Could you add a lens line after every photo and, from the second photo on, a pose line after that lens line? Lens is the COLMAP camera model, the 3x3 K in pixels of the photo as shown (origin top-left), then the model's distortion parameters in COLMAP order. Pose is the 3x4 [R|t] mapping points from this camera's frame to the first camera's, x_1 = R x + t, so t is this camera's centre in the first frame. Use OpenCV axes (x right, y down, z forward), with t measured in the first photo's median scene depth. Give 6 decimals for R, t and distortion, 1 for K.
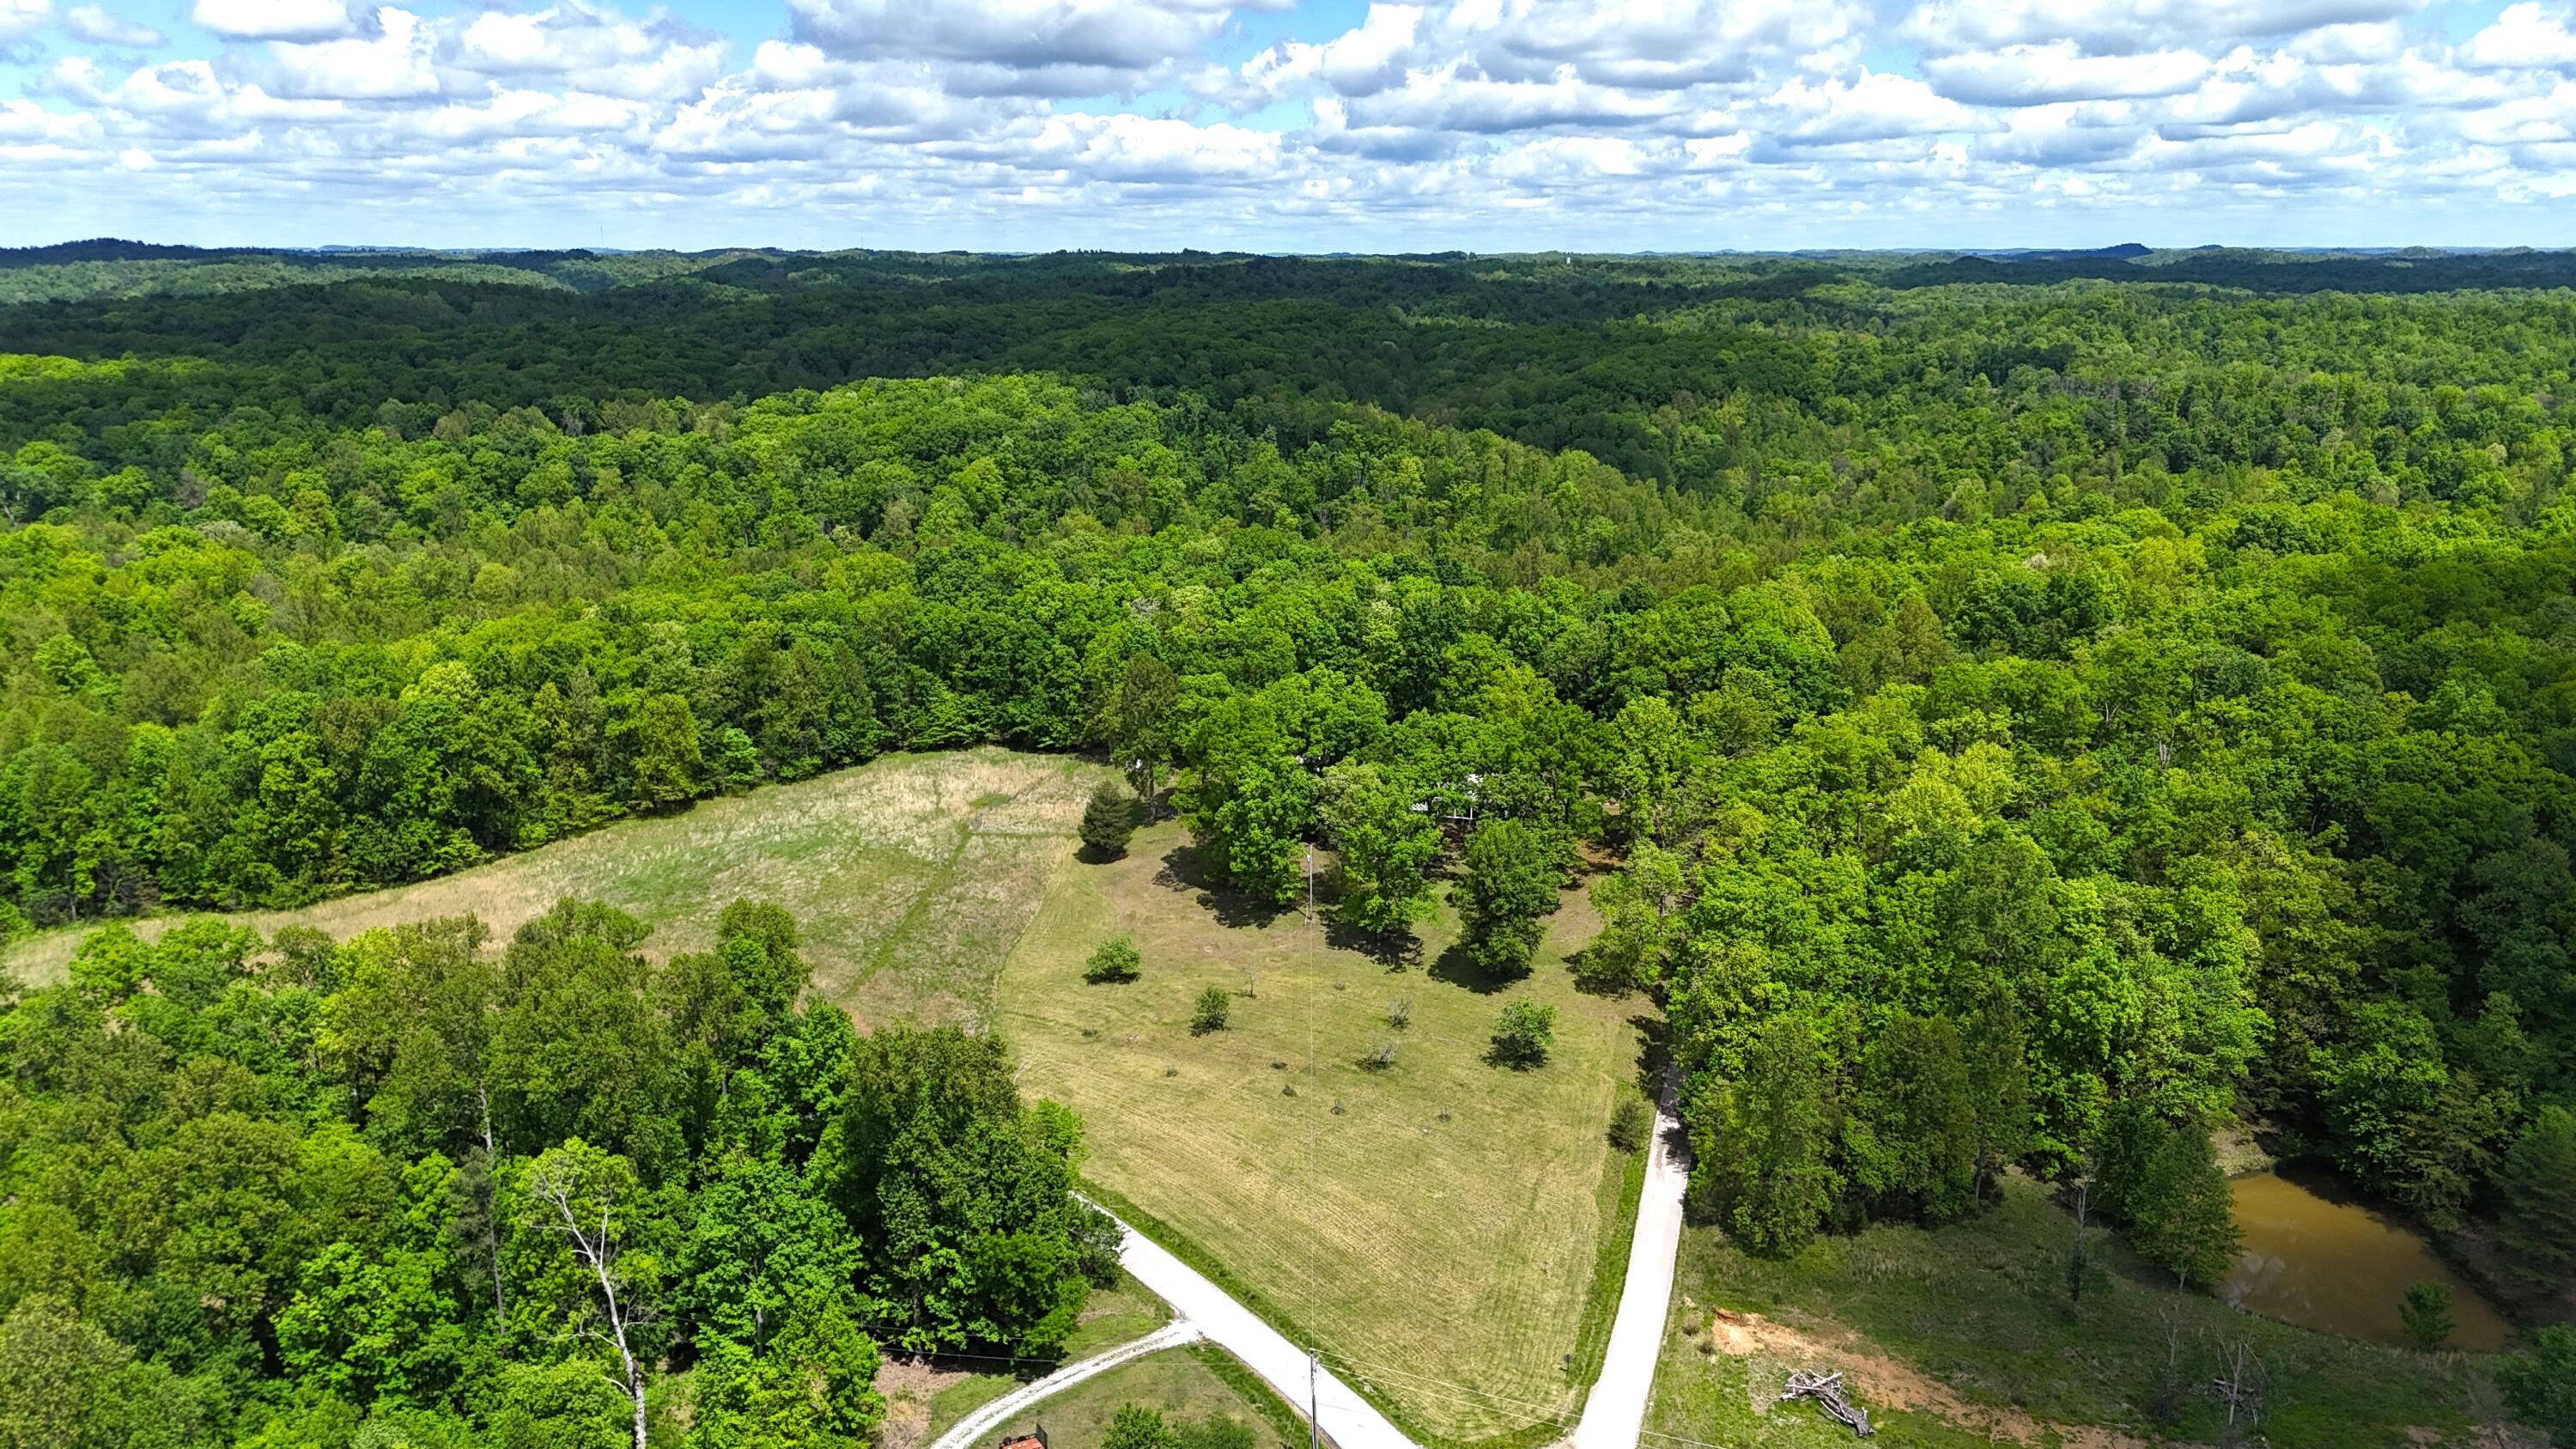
lens RADIAL K [[1910.7, 0, 1288.3], [0, 1910.7, 728.9], [0, 0, 1]] dist [0.052768, -0.027459]
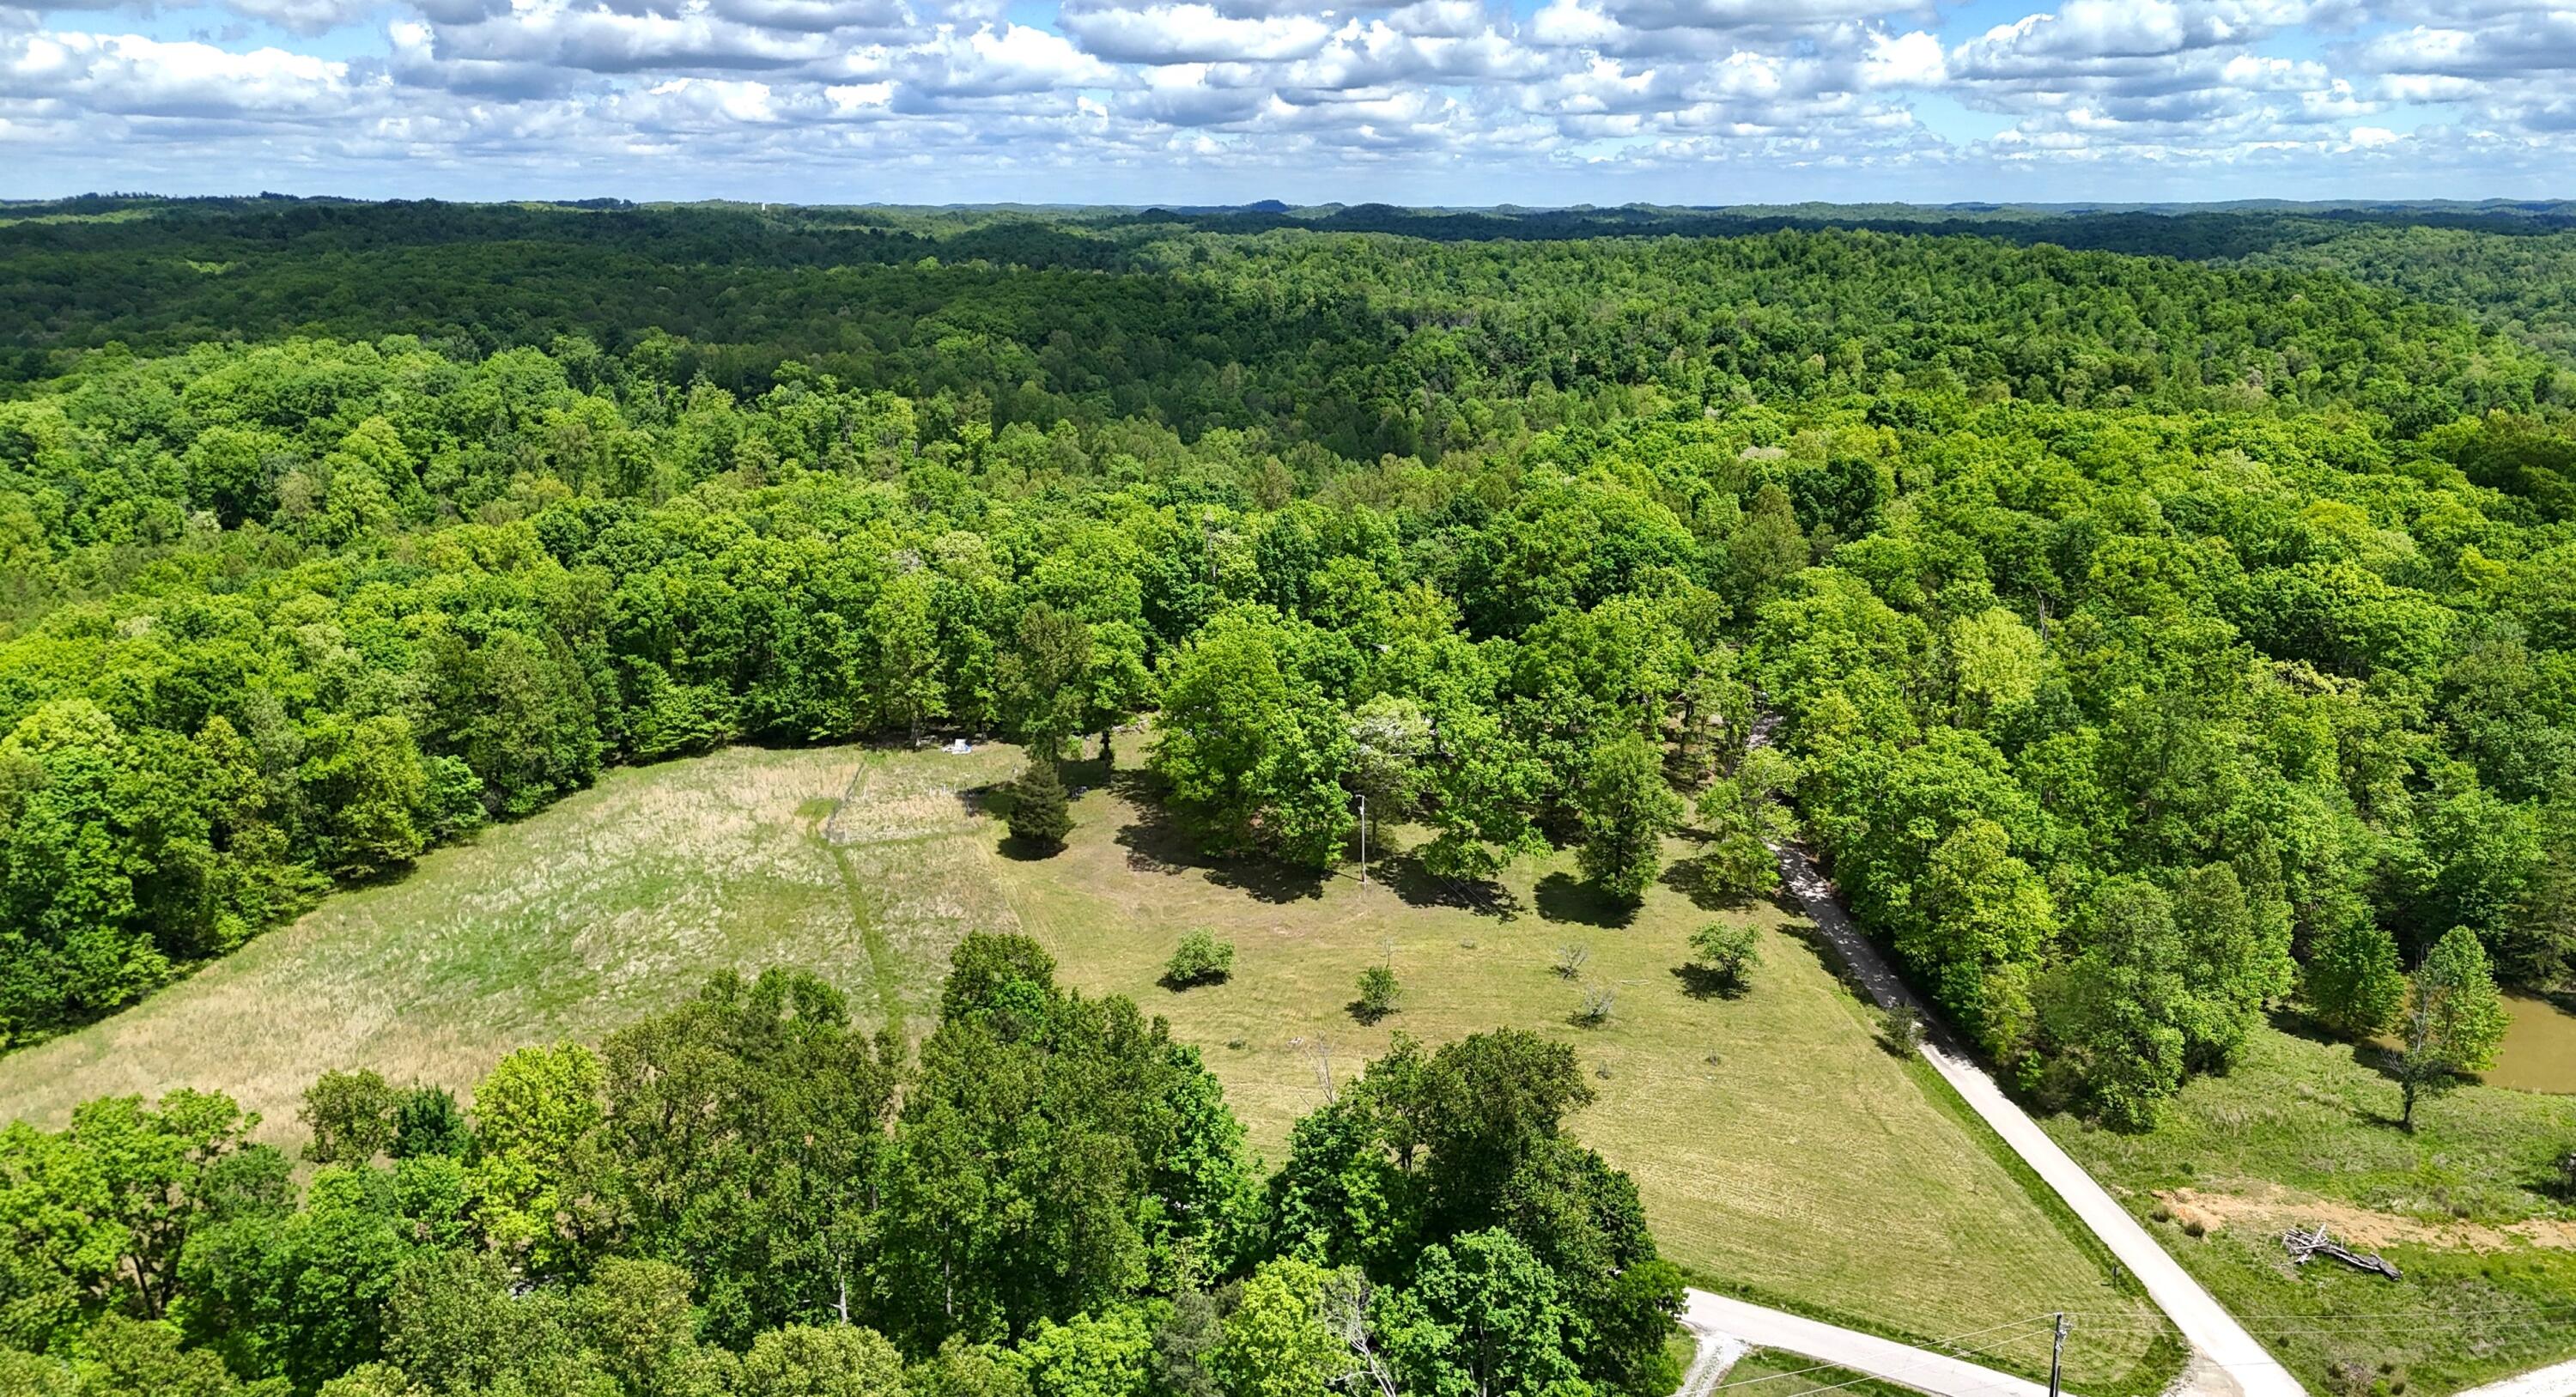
lens RADIAL K [[1982.8, 0, 1294.6], [0, 1982.8, 697.7], [0, 0, 1]] dist [0.054047, -0.031730]
pose [[0.902755, -0.102119, 0.417858, -0.289848], [0.103696, 0.994428, 0.018996, -0.003075], [-0.417470, 0.026181, 0.908314, 0.139659]]
